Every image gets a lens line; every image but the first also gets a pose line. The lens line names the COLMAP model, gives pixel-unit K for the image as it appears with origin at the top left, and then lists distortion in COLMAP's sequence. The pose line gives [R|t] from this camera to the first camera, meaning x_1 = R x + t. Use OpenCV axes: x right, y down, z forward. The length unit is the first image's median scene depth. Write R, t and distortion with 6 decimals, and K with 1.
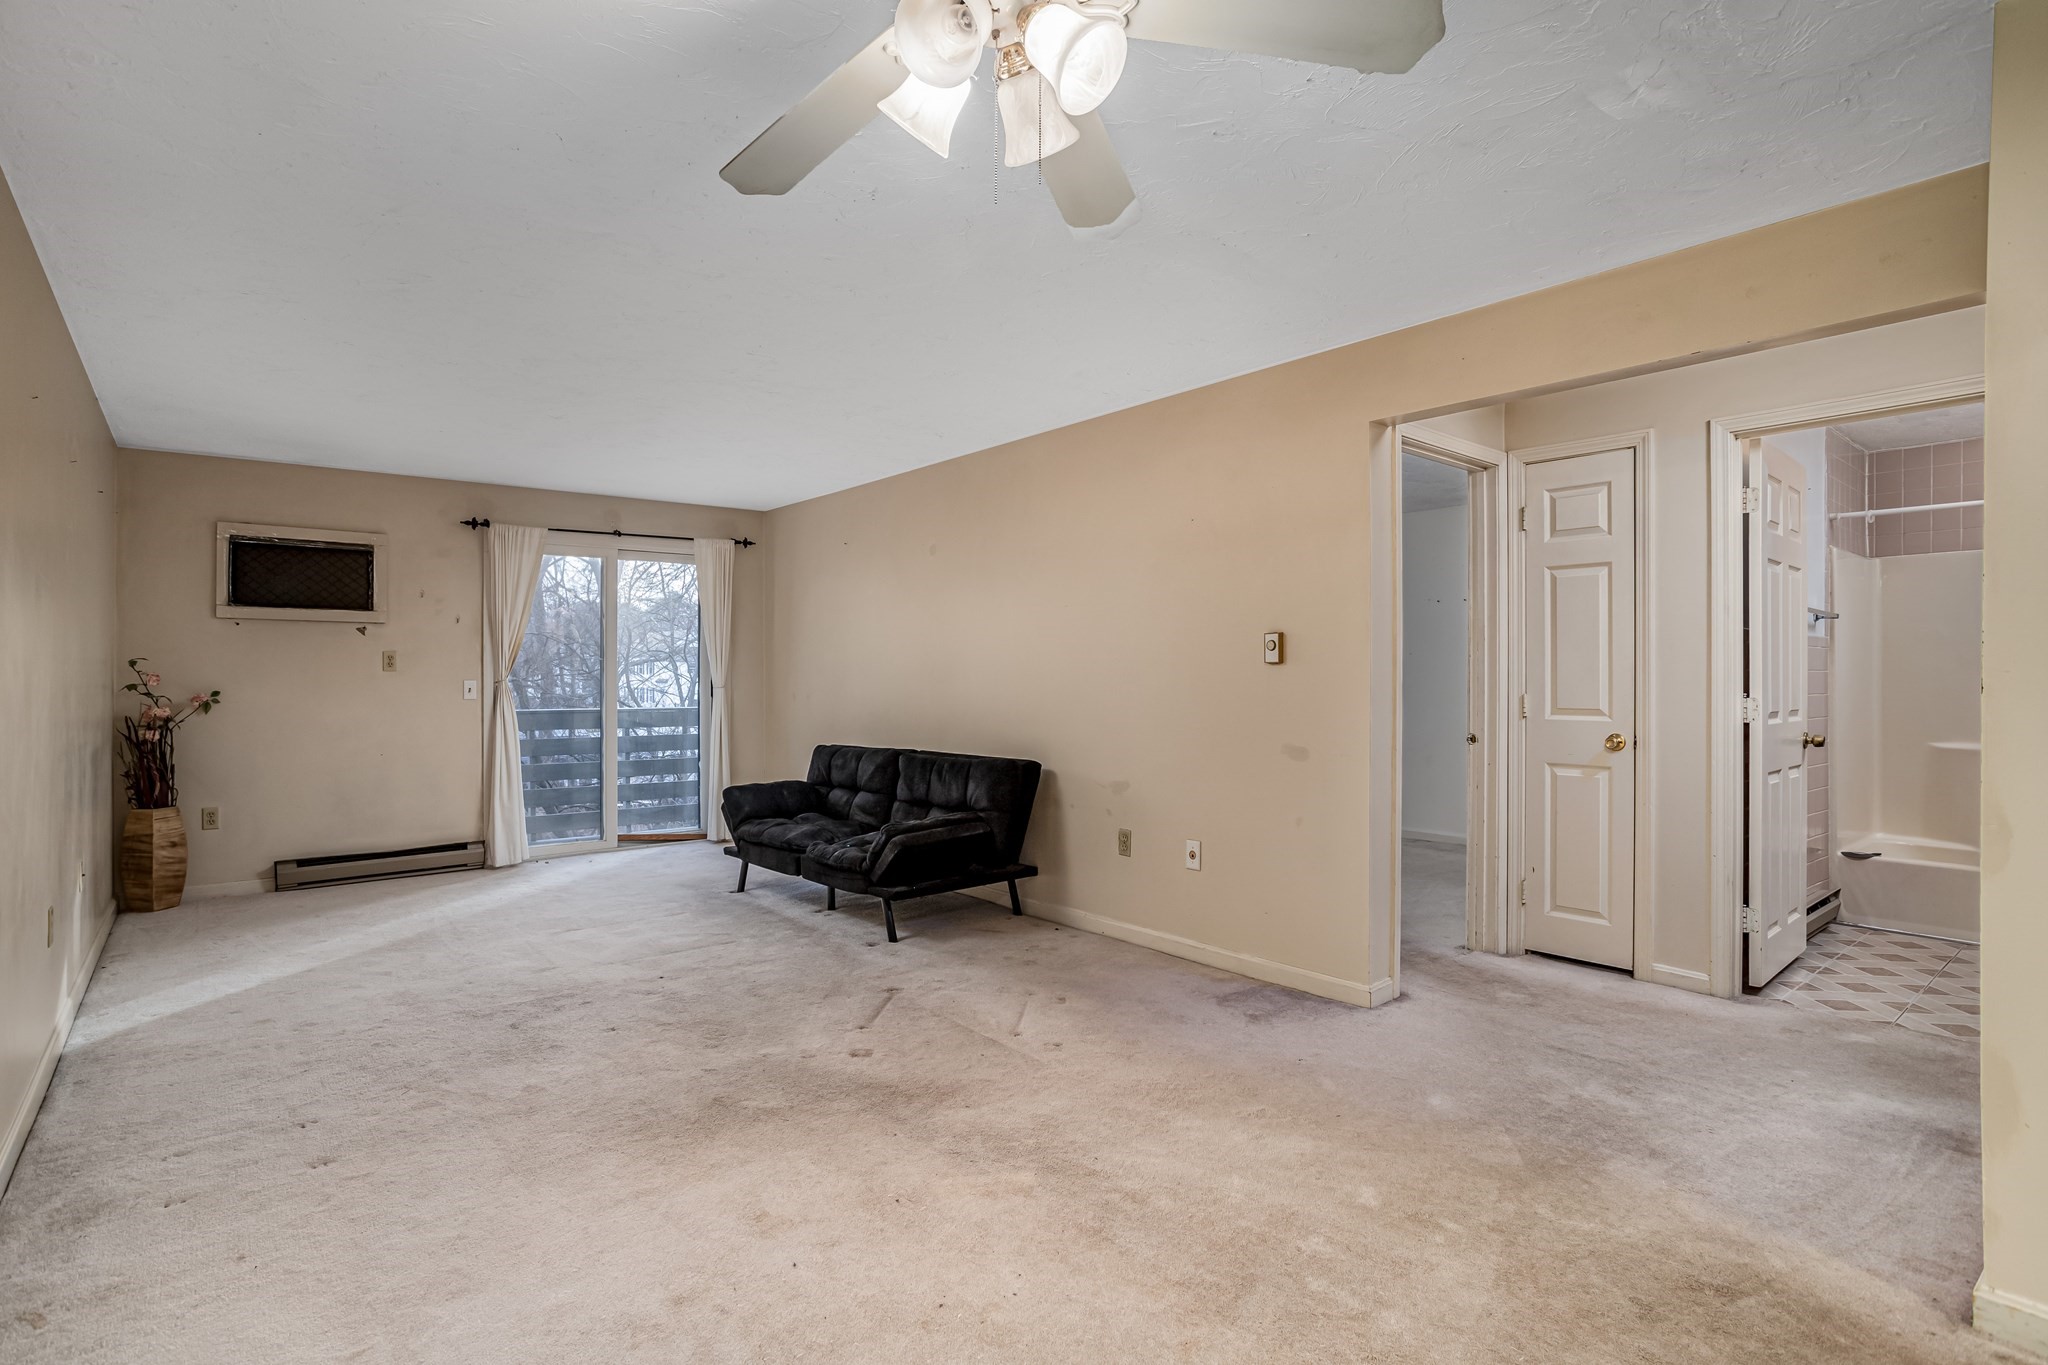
lens RADIAL K [[984.4, 0, 1011.9], [0, 984.4, 673.0], [0, 0, 1]] dist [-0.032660, 0.011908]
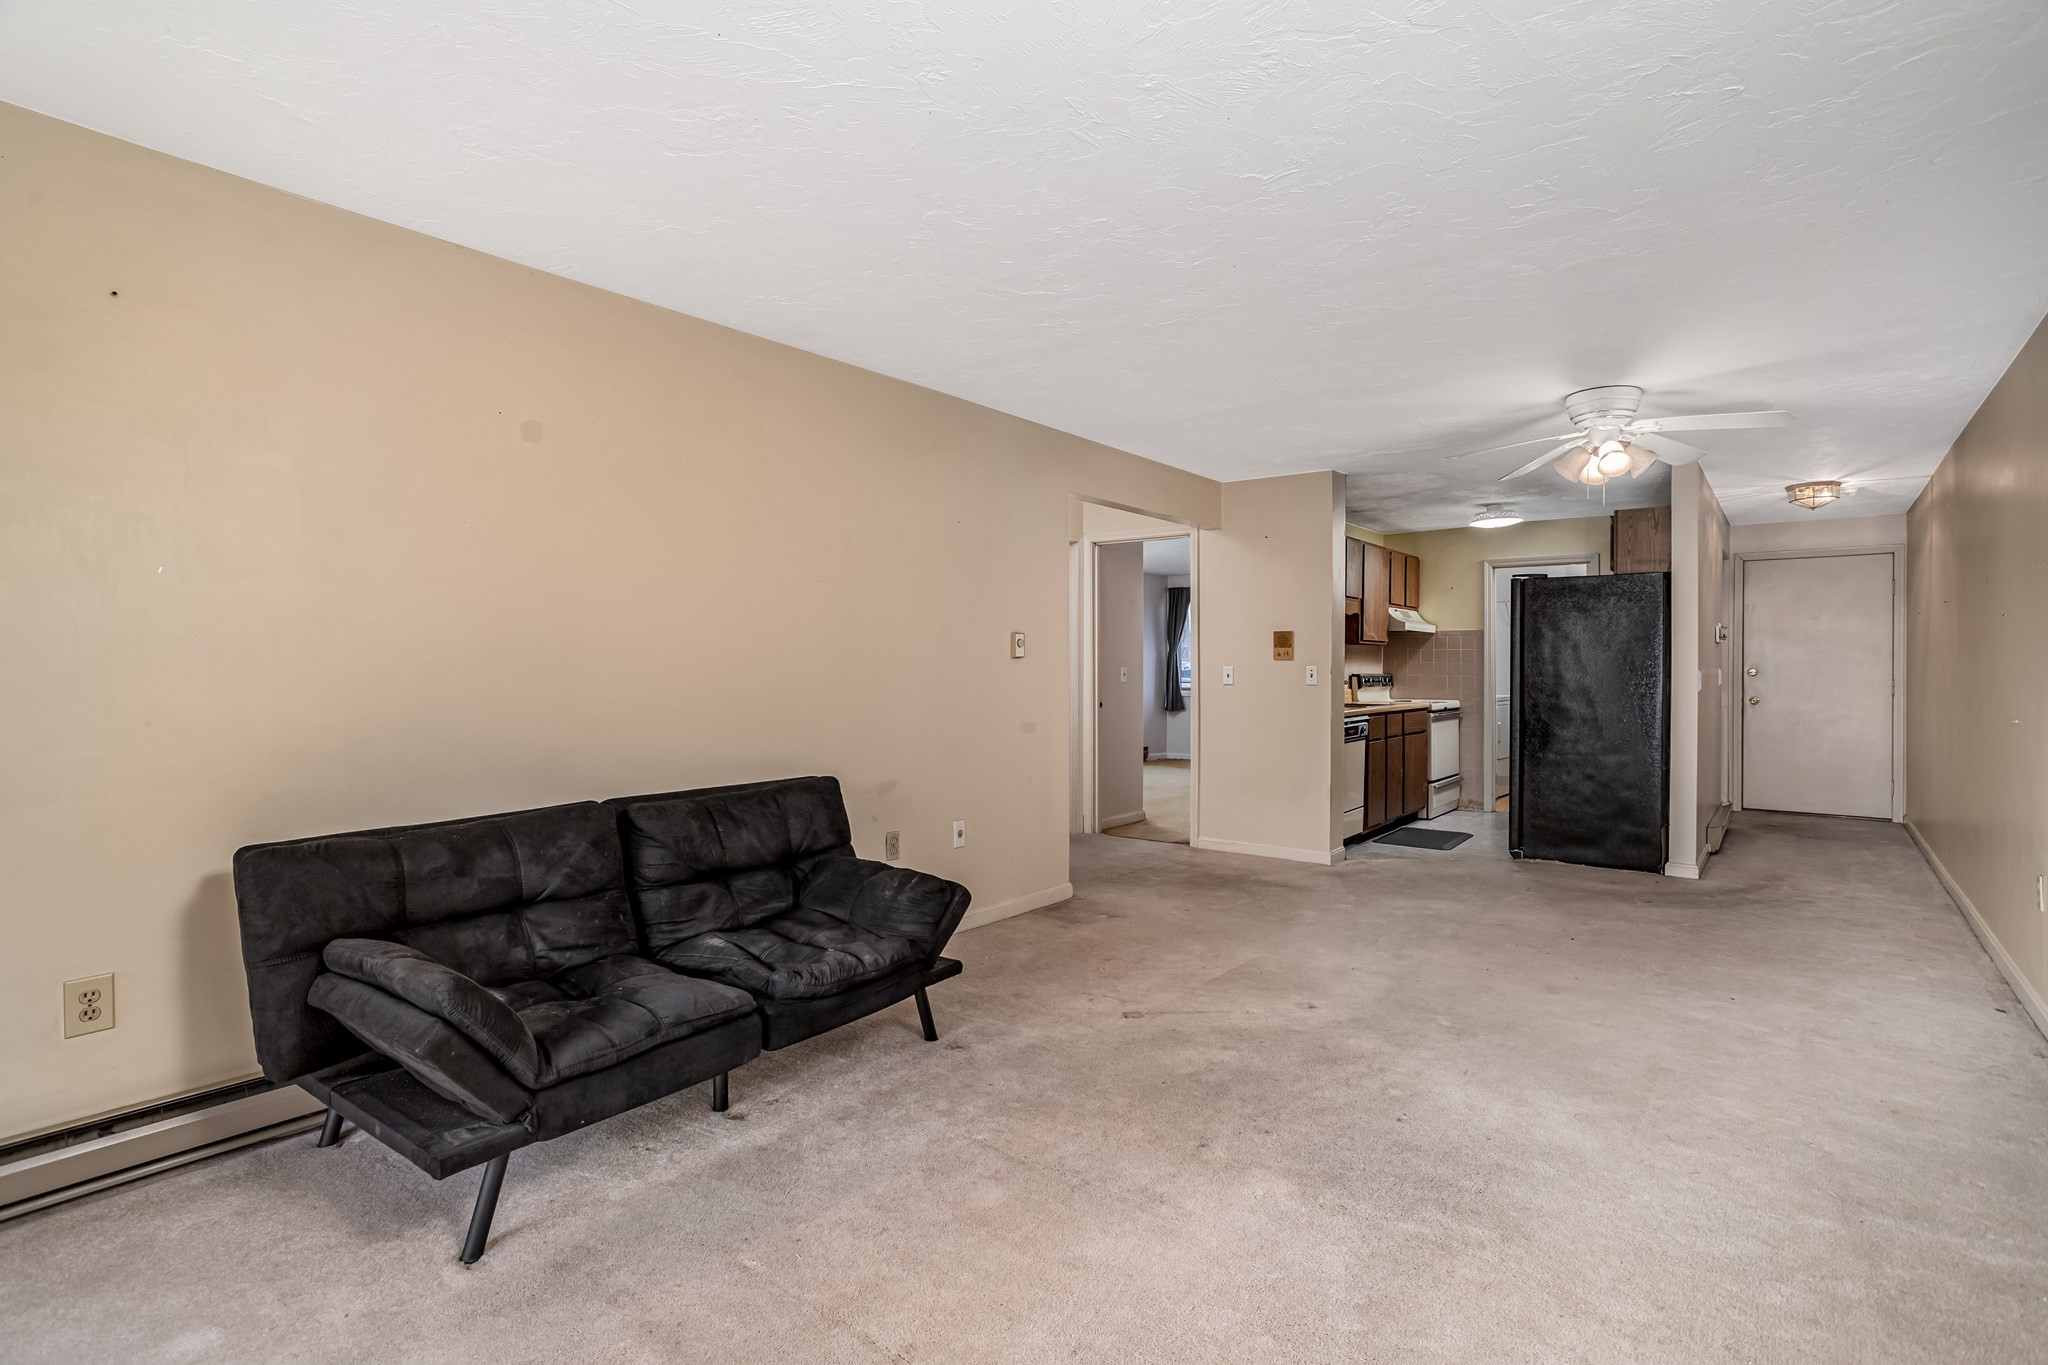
lens RADIAL K [[984.4, 0, 1020.9], [0, 984.4, 681.5], [0, 0, 1]] dist [-0.032660, 0.011908]
pose [[-0.199419, -0.008518, 0.979877, -0.717610], [-0.000439, 0.999963, 0.008603, 0.008909], [-0.979914, 0.001286, -0.199416, 0.943253]]
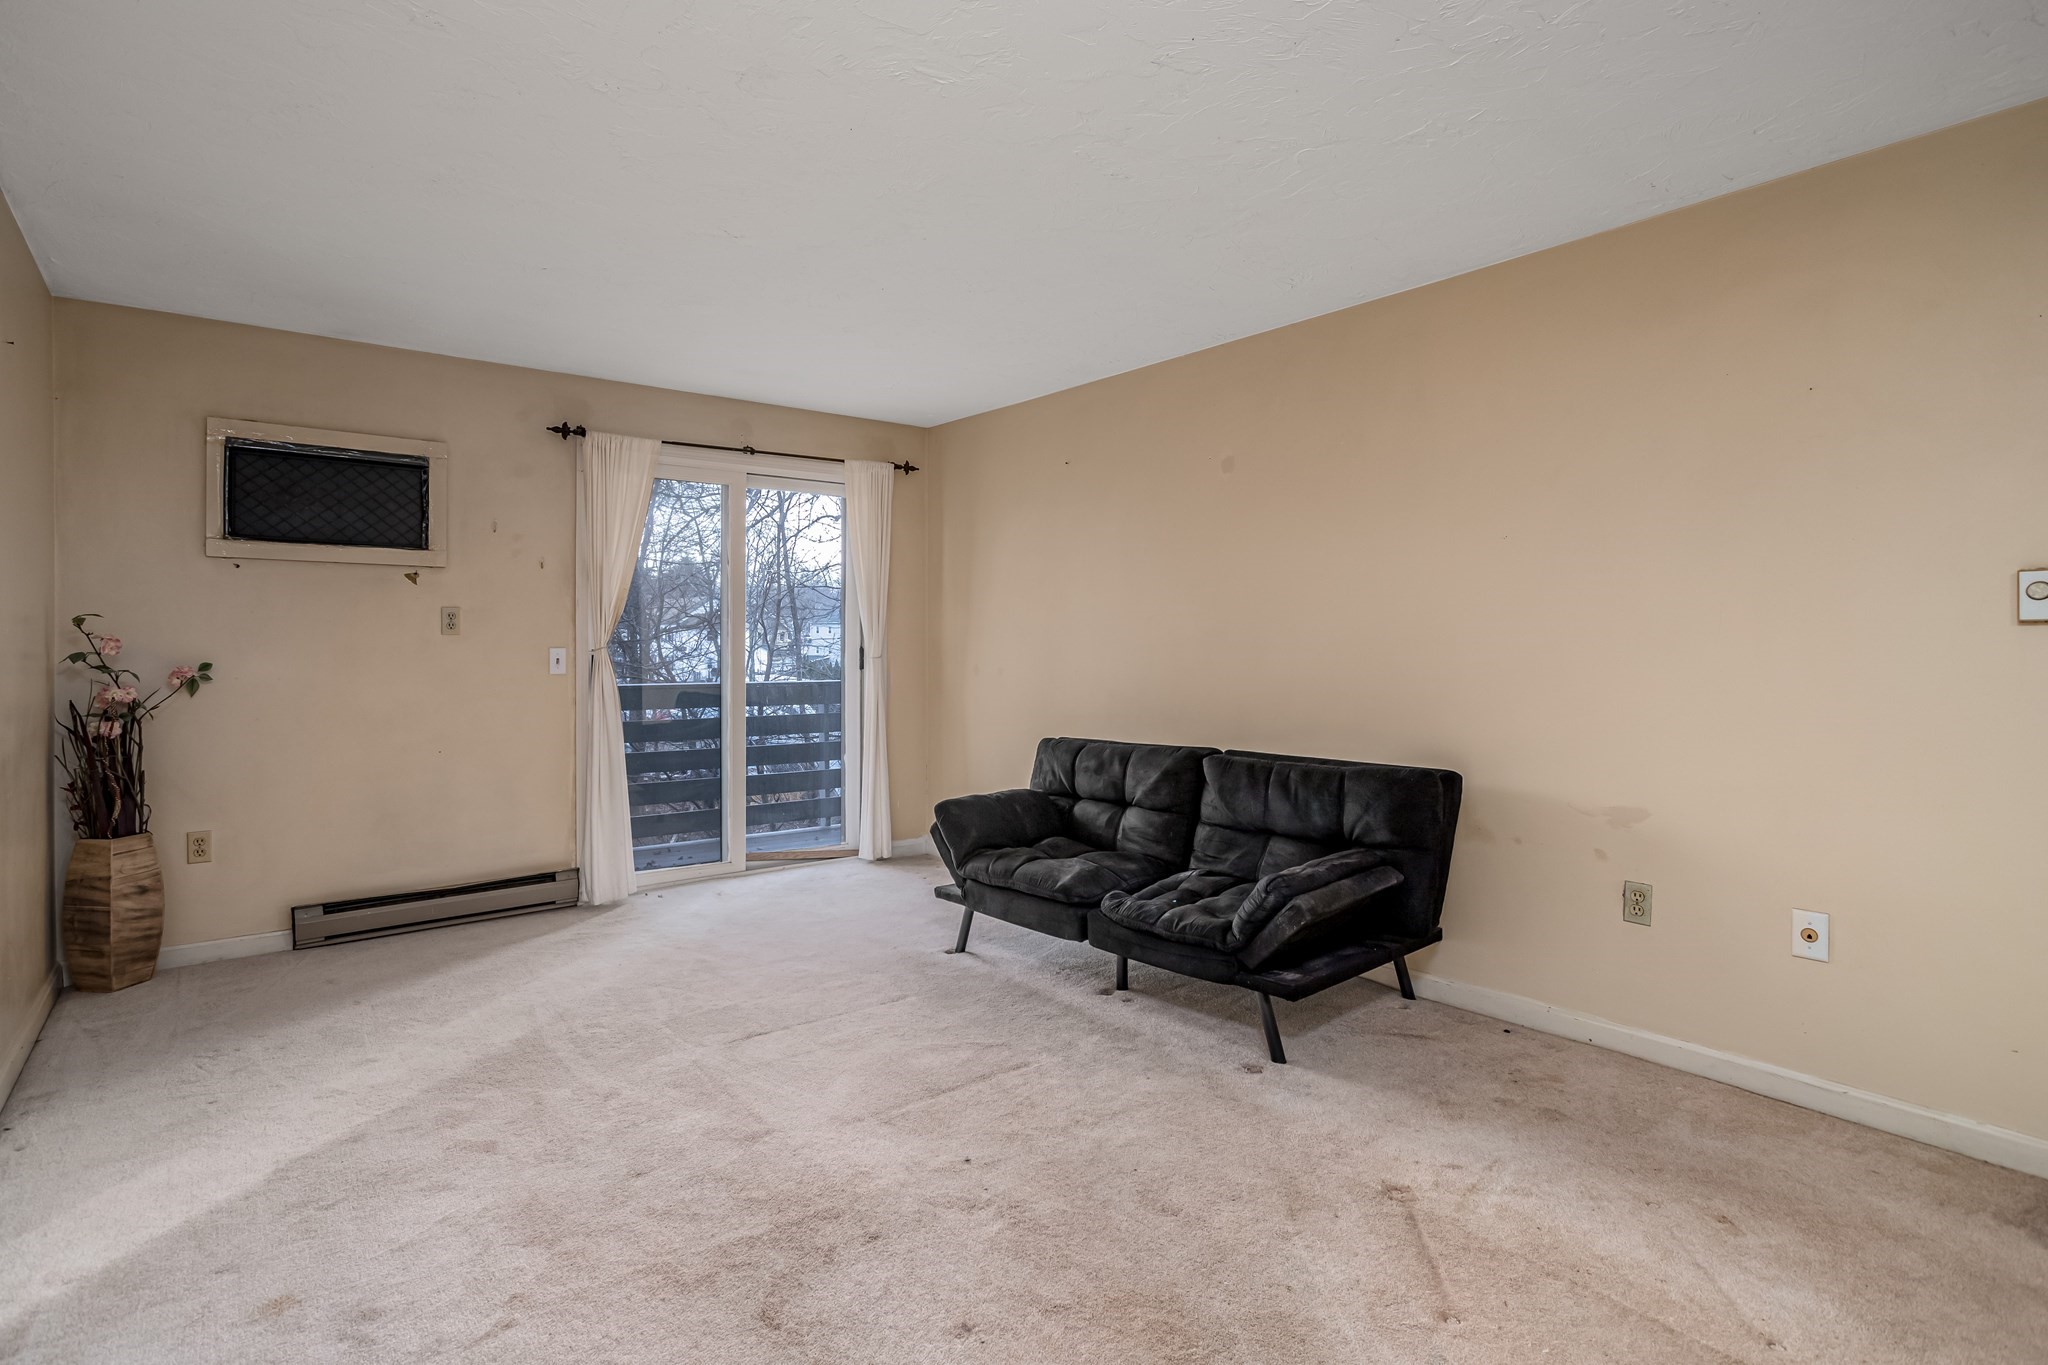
lens RADIAL K [[984.4, 0, 1018.8], [0, 984.4, 647.0], [0, 0, 1]] dist [-0.032660, 0.011908]
pose [[0.999997, 0.001466, -0.002197, -0.253083], [-0.001452, 0.999981, 0.006030, 0.002522], [0.002205, -0.006027, 0.999979, 0.326840]]
